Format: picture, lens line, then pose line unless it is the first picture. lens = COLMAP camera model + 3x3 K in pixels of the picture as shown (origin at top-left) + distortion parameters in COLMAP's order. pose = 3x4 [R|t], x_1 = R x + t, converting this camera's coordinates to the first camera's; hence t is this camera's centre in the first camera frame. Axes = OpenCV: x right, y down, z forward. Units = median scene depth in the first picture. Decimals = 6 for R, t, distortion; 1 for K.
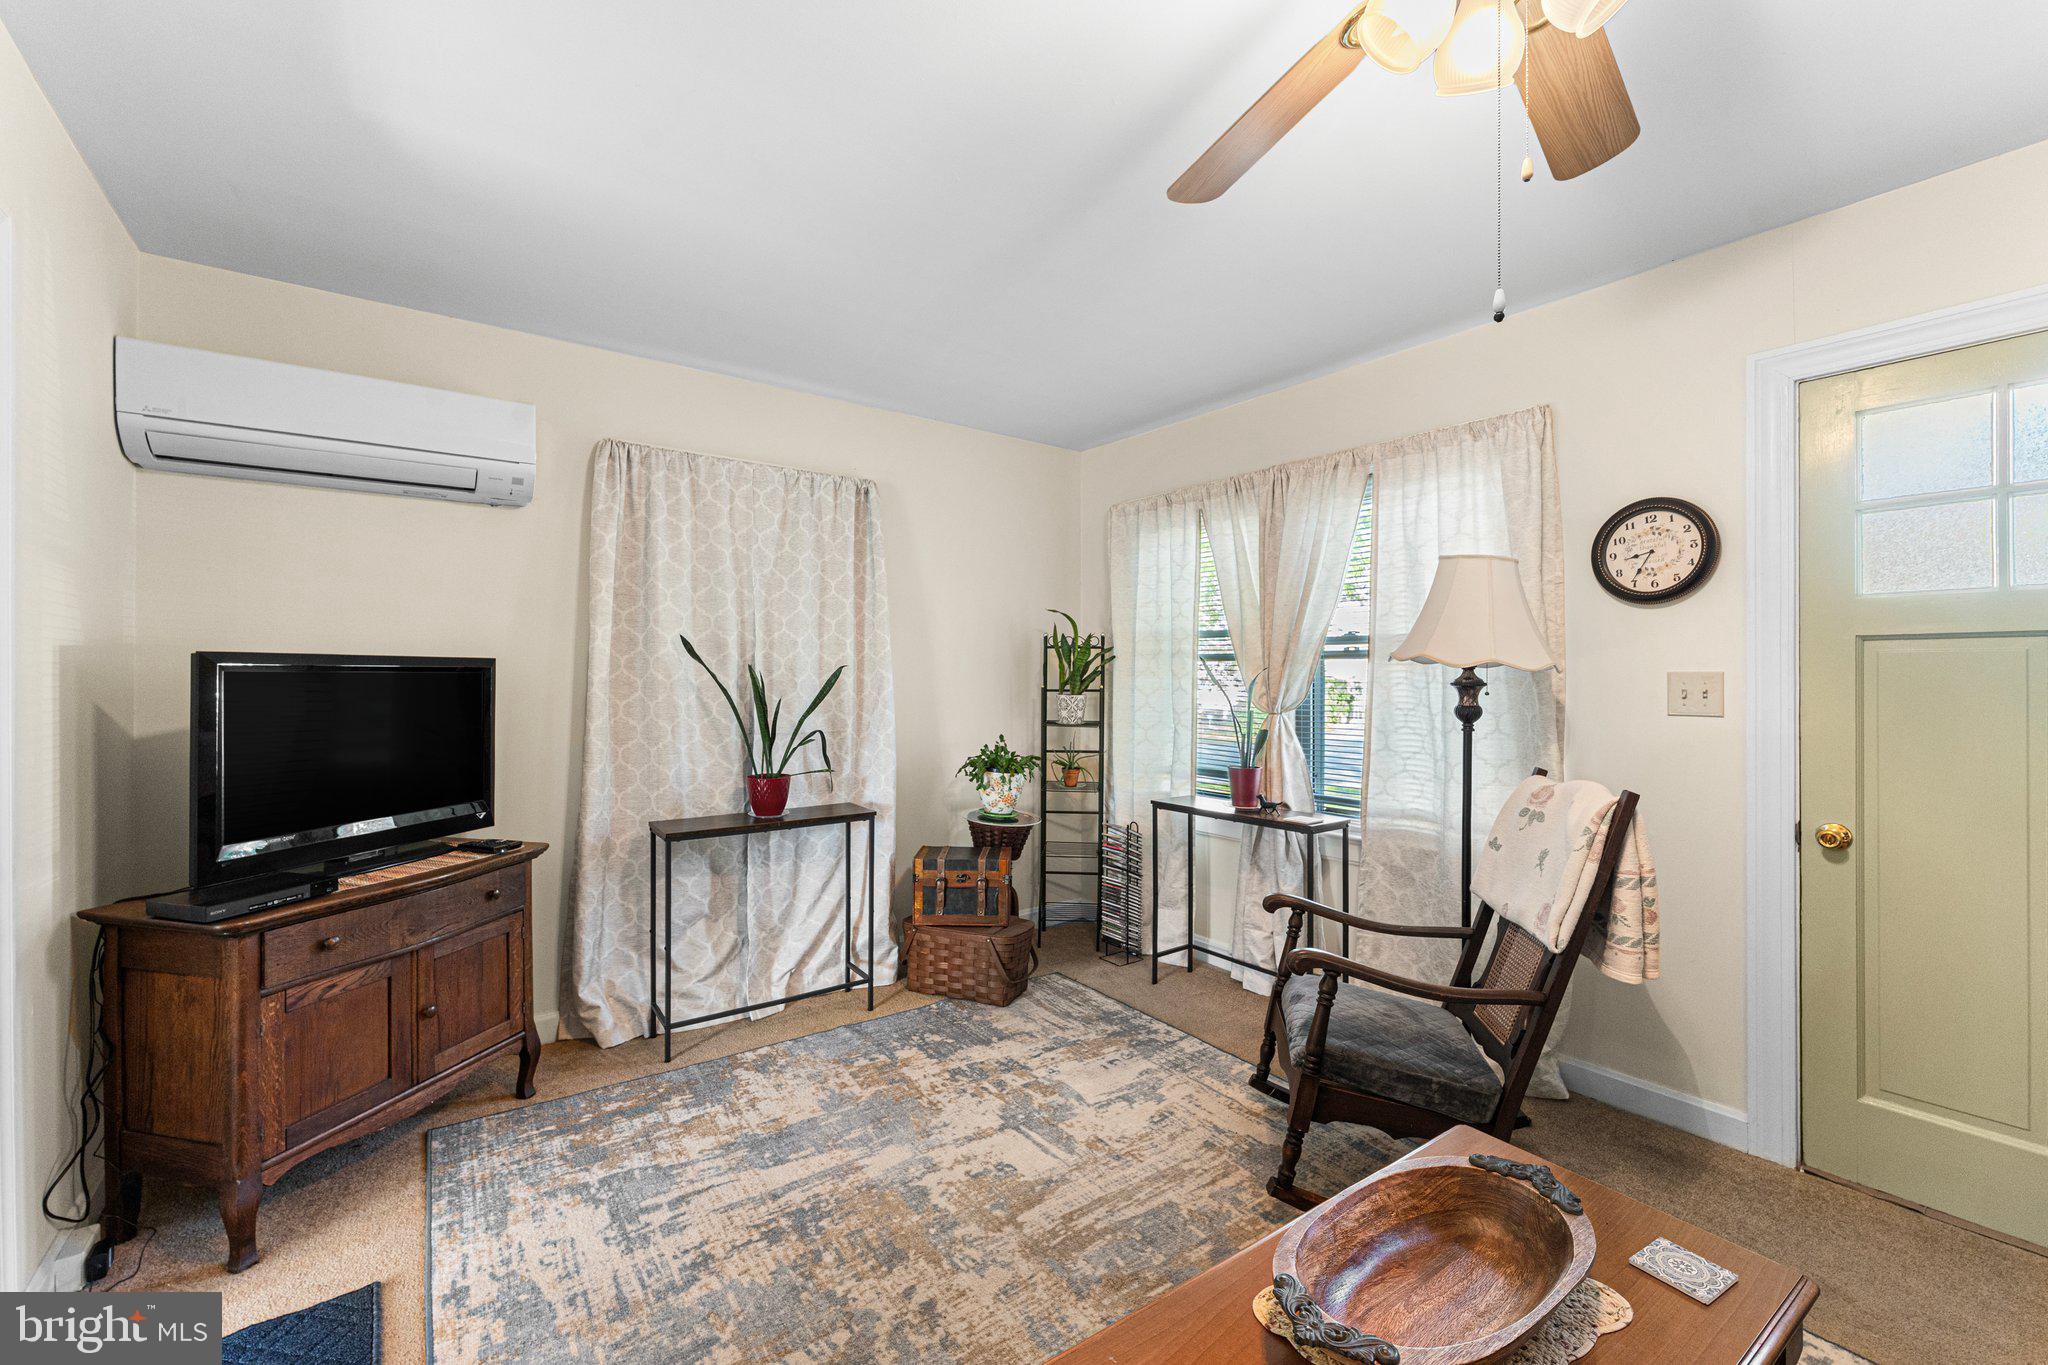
lens RADIAL K [[825.5, 0, 1025.9], [0, 825.5, 674.6], [0, 0, 1]] dist [-0.000196, 0.000151]
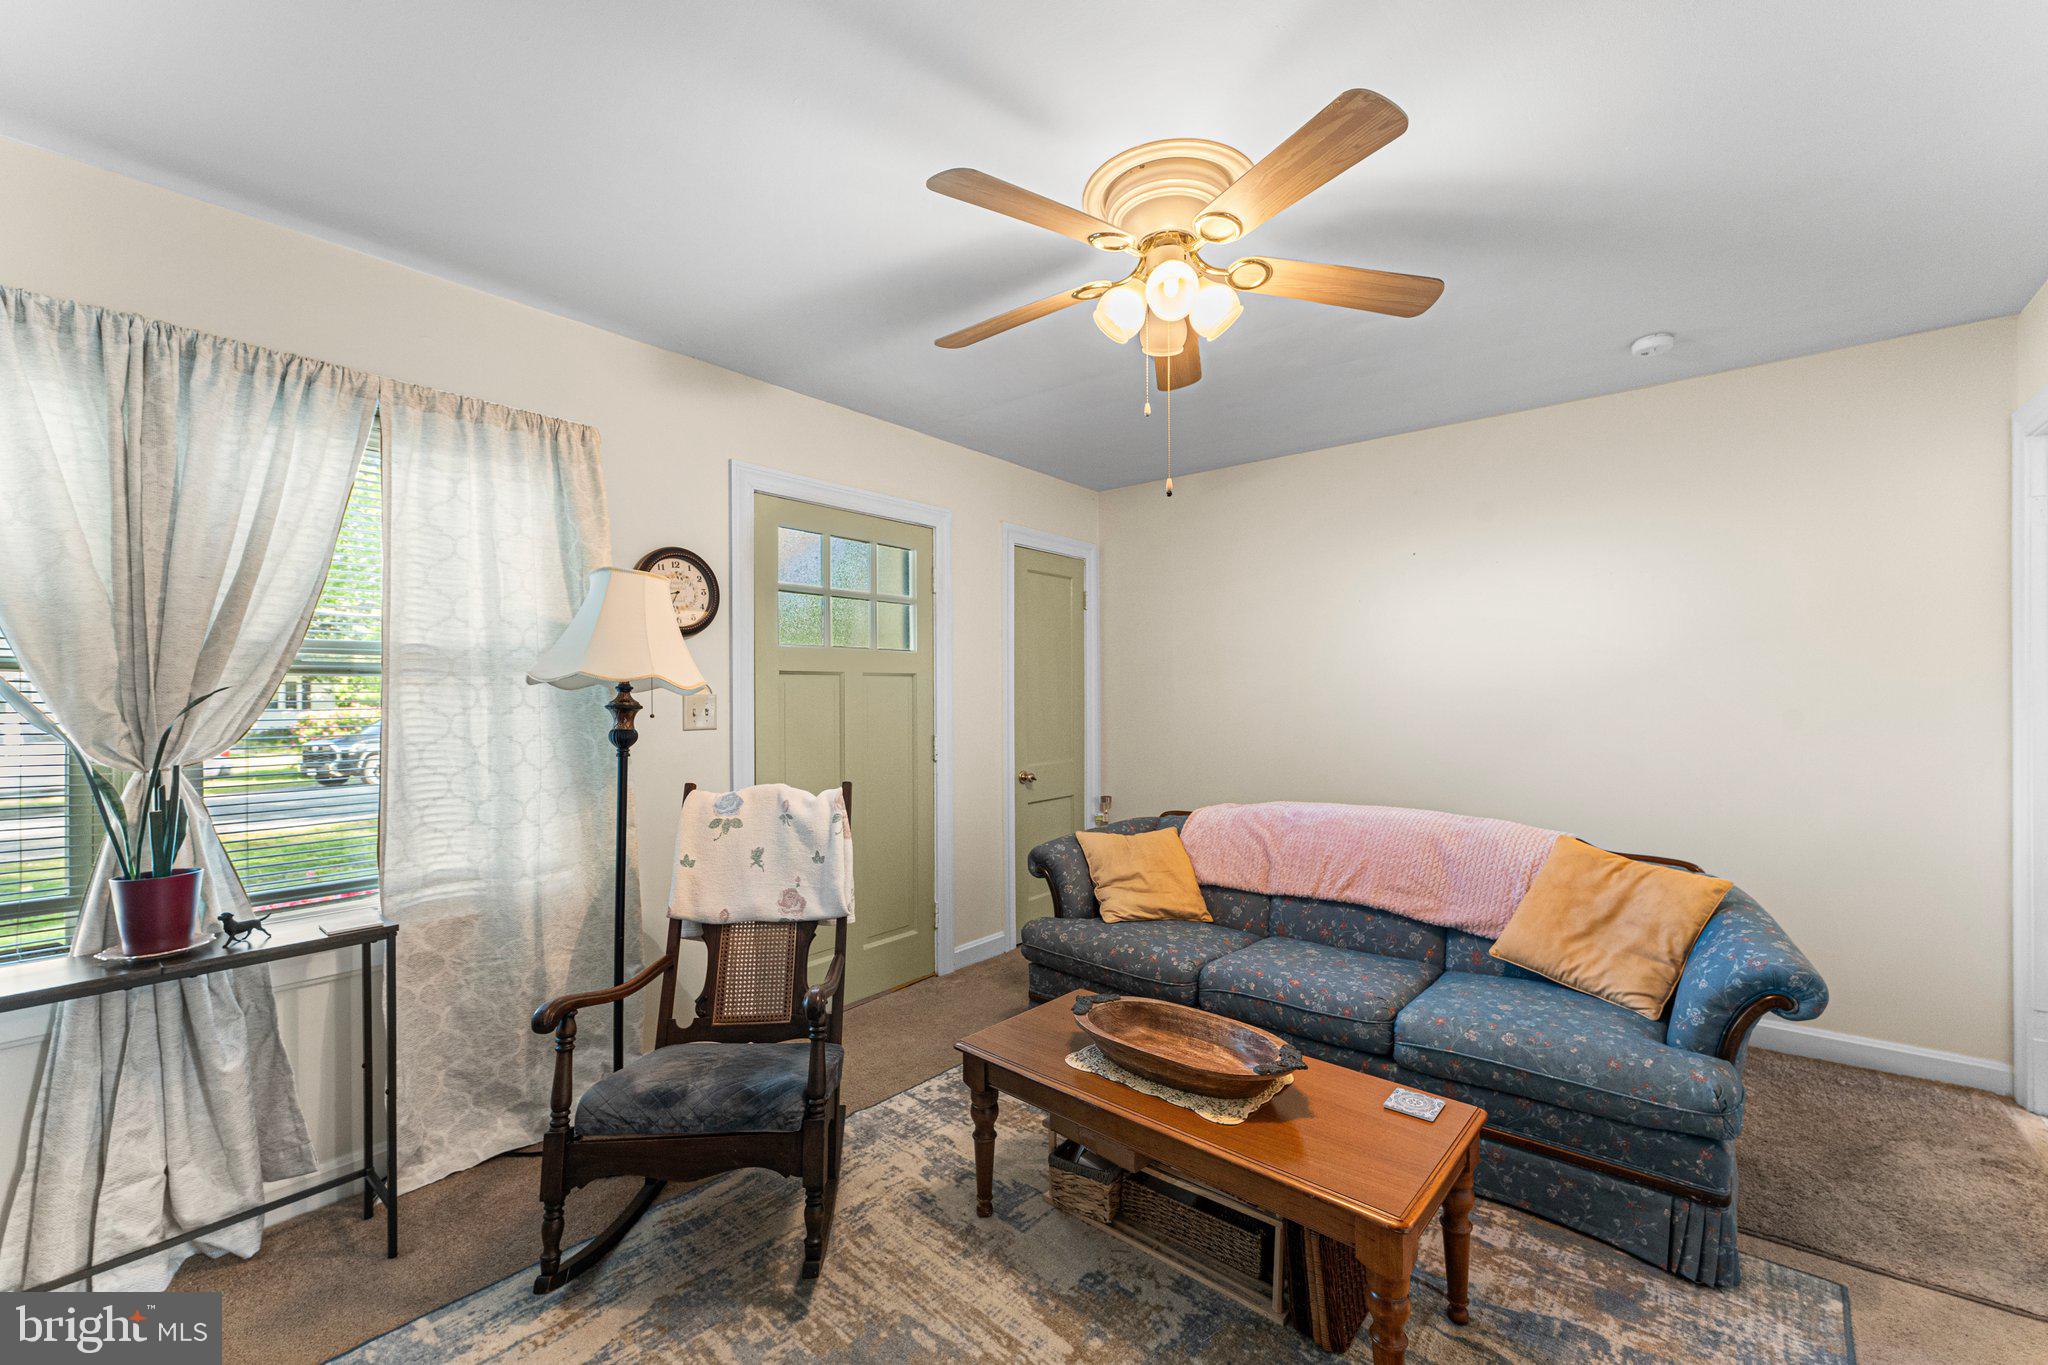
lens RADIAL K [[832.7, 0, 1019.1], [0, 832.7, 700.6], [0, 0, 1]] dist [-0.000625, 0.000060]
pose [[-0.220652, -0.005124, 0.975339, -0.444205], [0.004288, 0.999971, 0.006223, -0.000146], [-0.975343, 0.005555, -0.220624, 0.685514]]
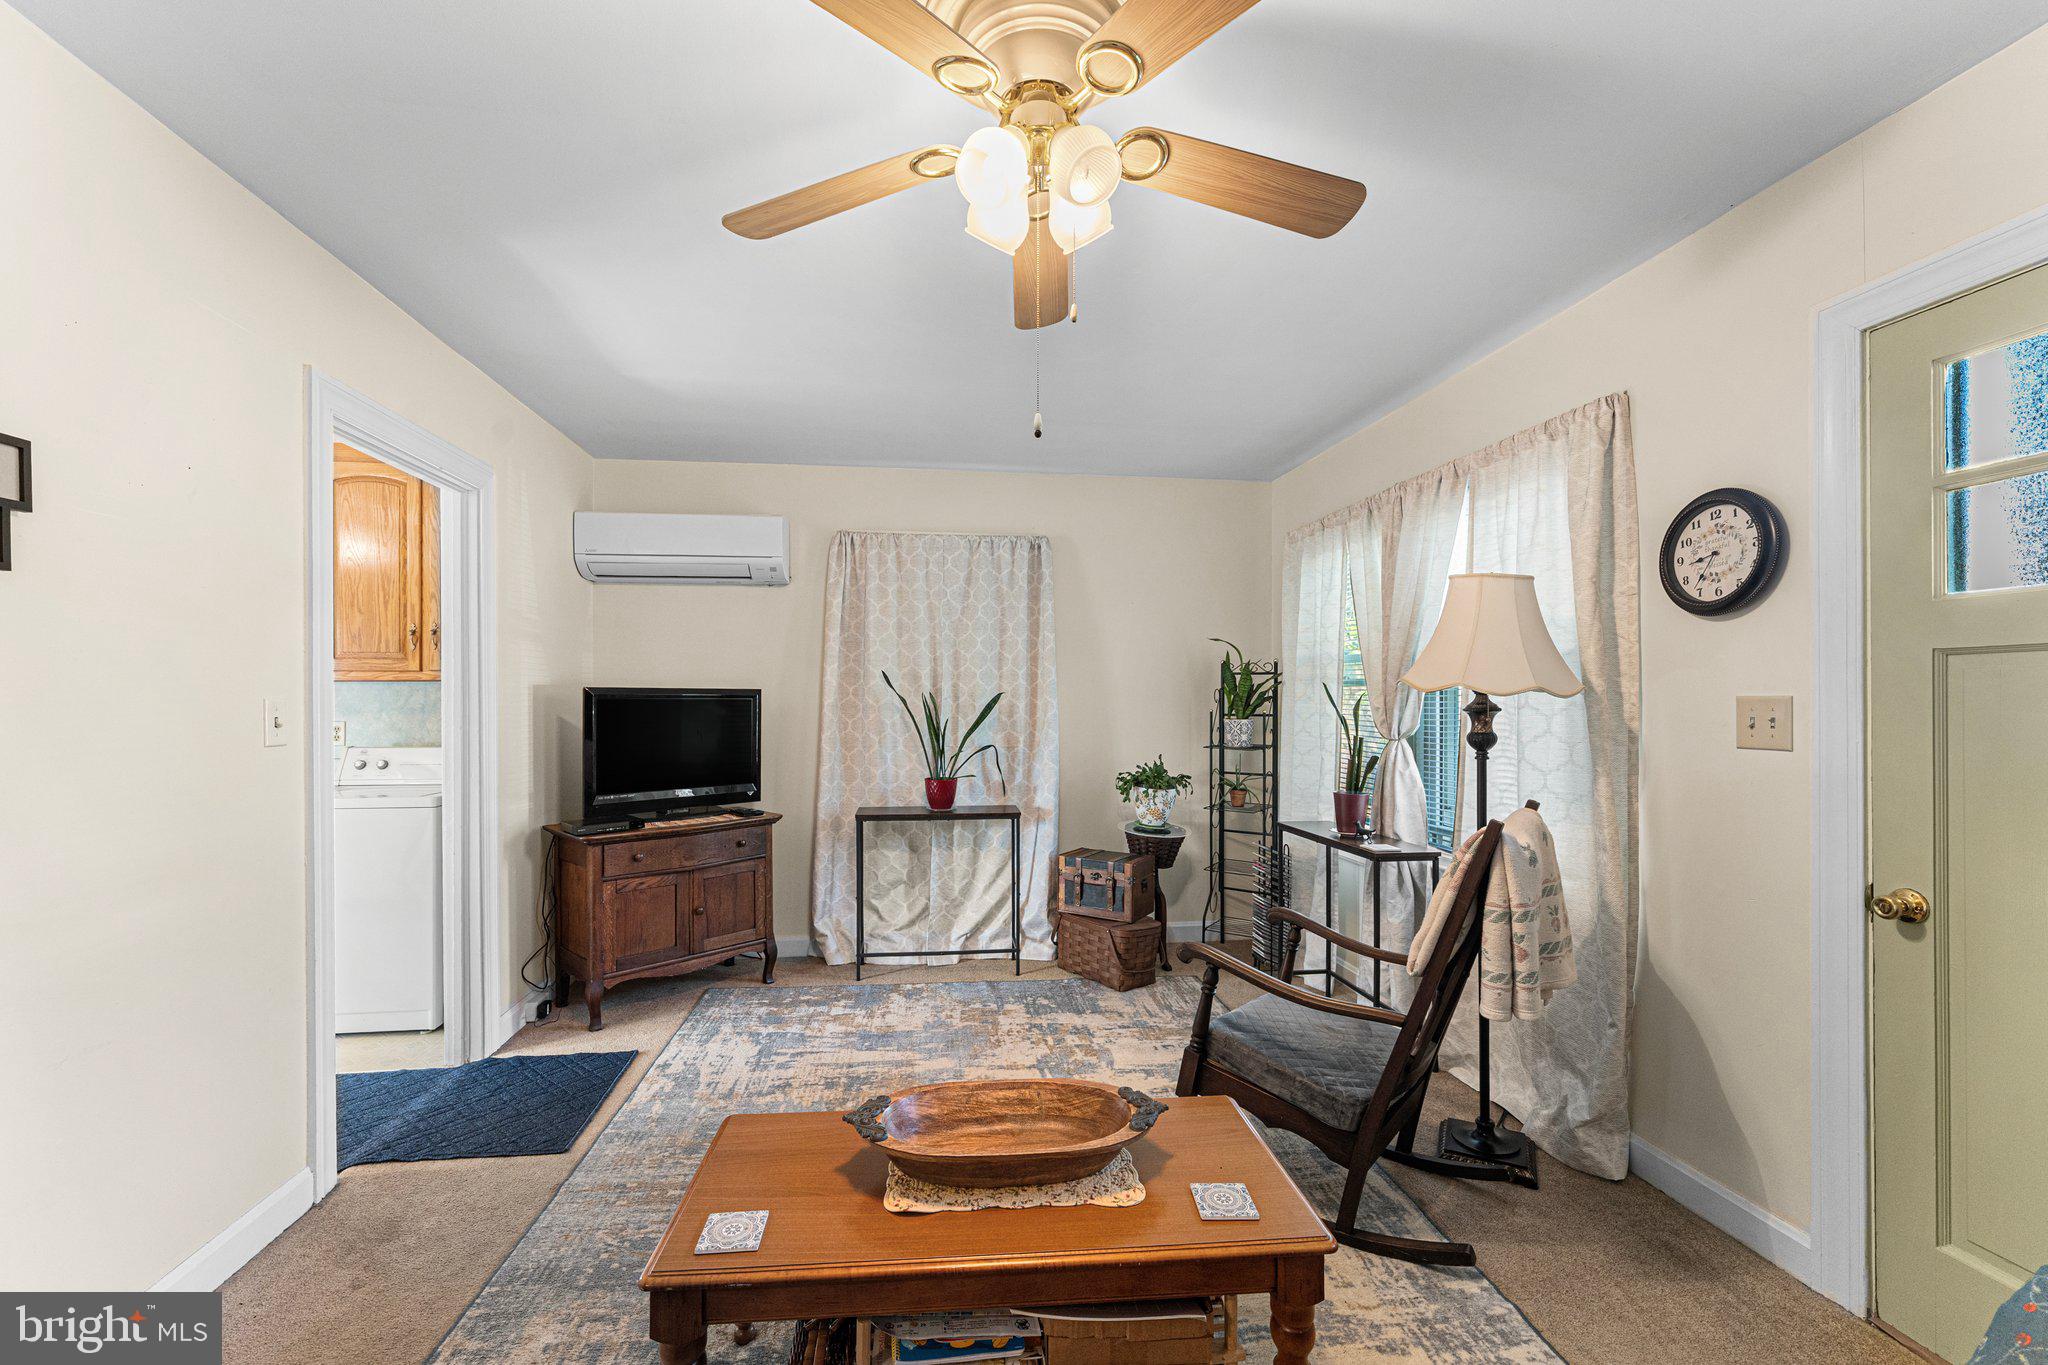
lens RADIAL K [[832.7, 0, 1019.1], [0, 832.7, 700.6], [0, 0, 1]] dist [-0.000625, 0.000060]
pose [[0.870487, -0.000334, -0.492191, 0.485506], [0.000763, 0.999999, 0.000672, 0.000193], [0.492190, -0.000960, 0.870487, -0.079440]]
